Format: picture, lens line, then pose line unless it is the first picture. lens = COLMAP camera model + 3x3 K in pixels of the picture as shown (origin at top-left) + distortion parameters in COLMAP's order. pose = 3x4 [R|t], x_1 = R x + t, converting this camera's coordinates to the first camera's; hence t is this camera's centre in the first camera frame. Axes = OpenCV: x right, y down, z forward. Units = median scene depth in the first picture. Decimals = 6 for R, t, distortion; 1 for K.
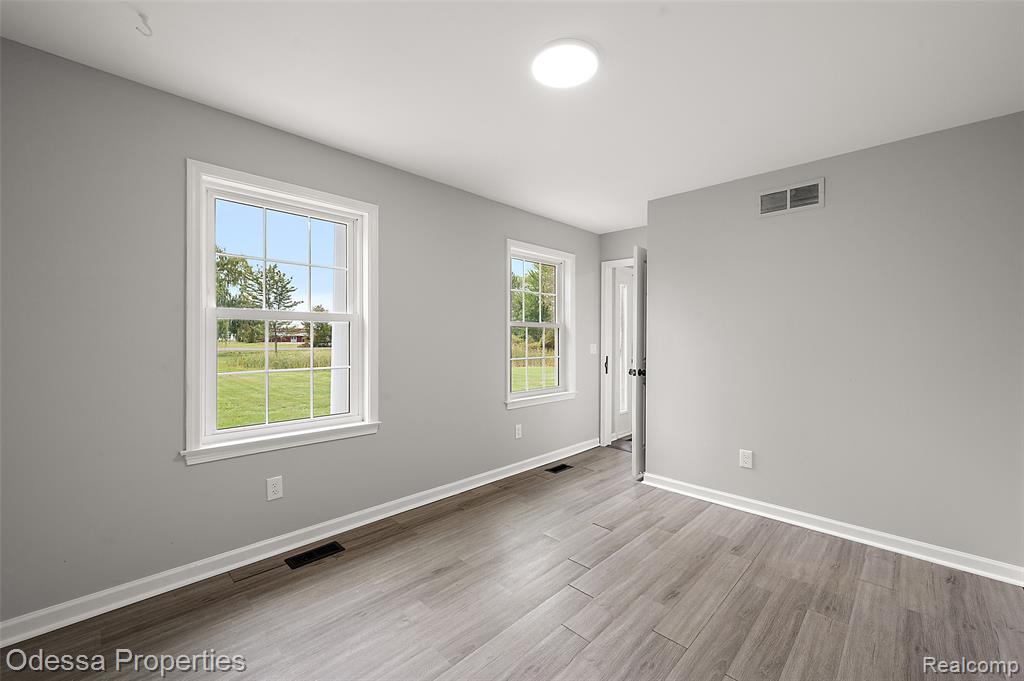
lens RADIAL K [[409.1, 0, 512.3], [0, 409.1, 339.5], [0, 0, 1]] dist [-0.003962, 0.001494]
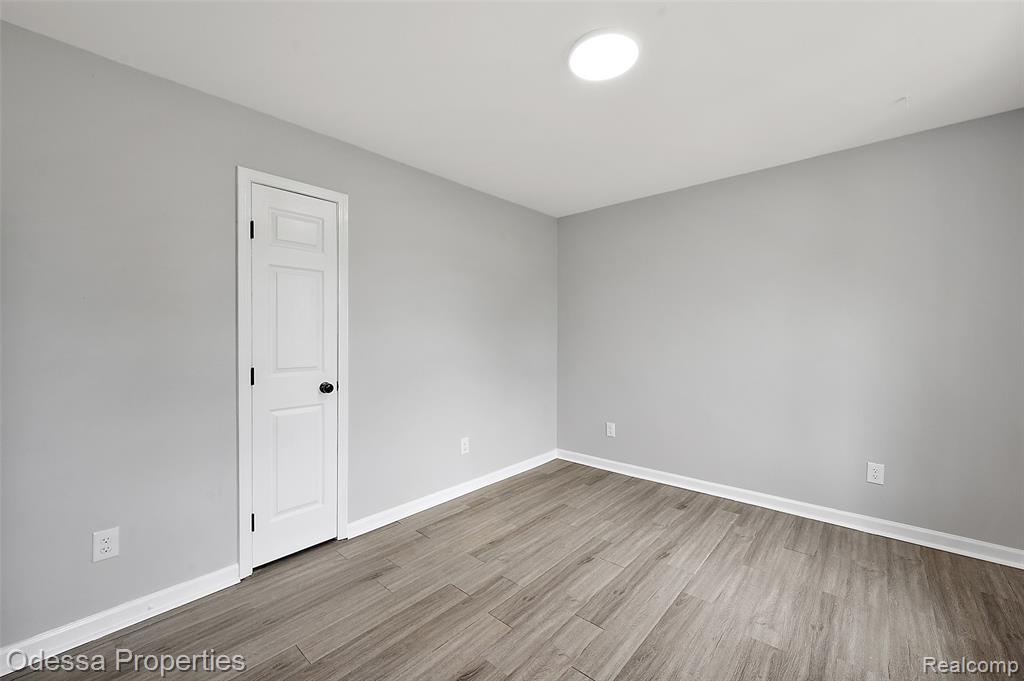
lens RADIAL K [[409.1, 0, 507.8], [0, 409.1, 340.7], [0, 0, 1]] dist [-0.003962, 0.001494]
pose [[-0.999322, -0.000024, -0.036821, 0.389965], [-0.000767, 0.999797, 0.020149, -0.006511], [0.036813, 0.020163, -0.999119, 1.966659]]
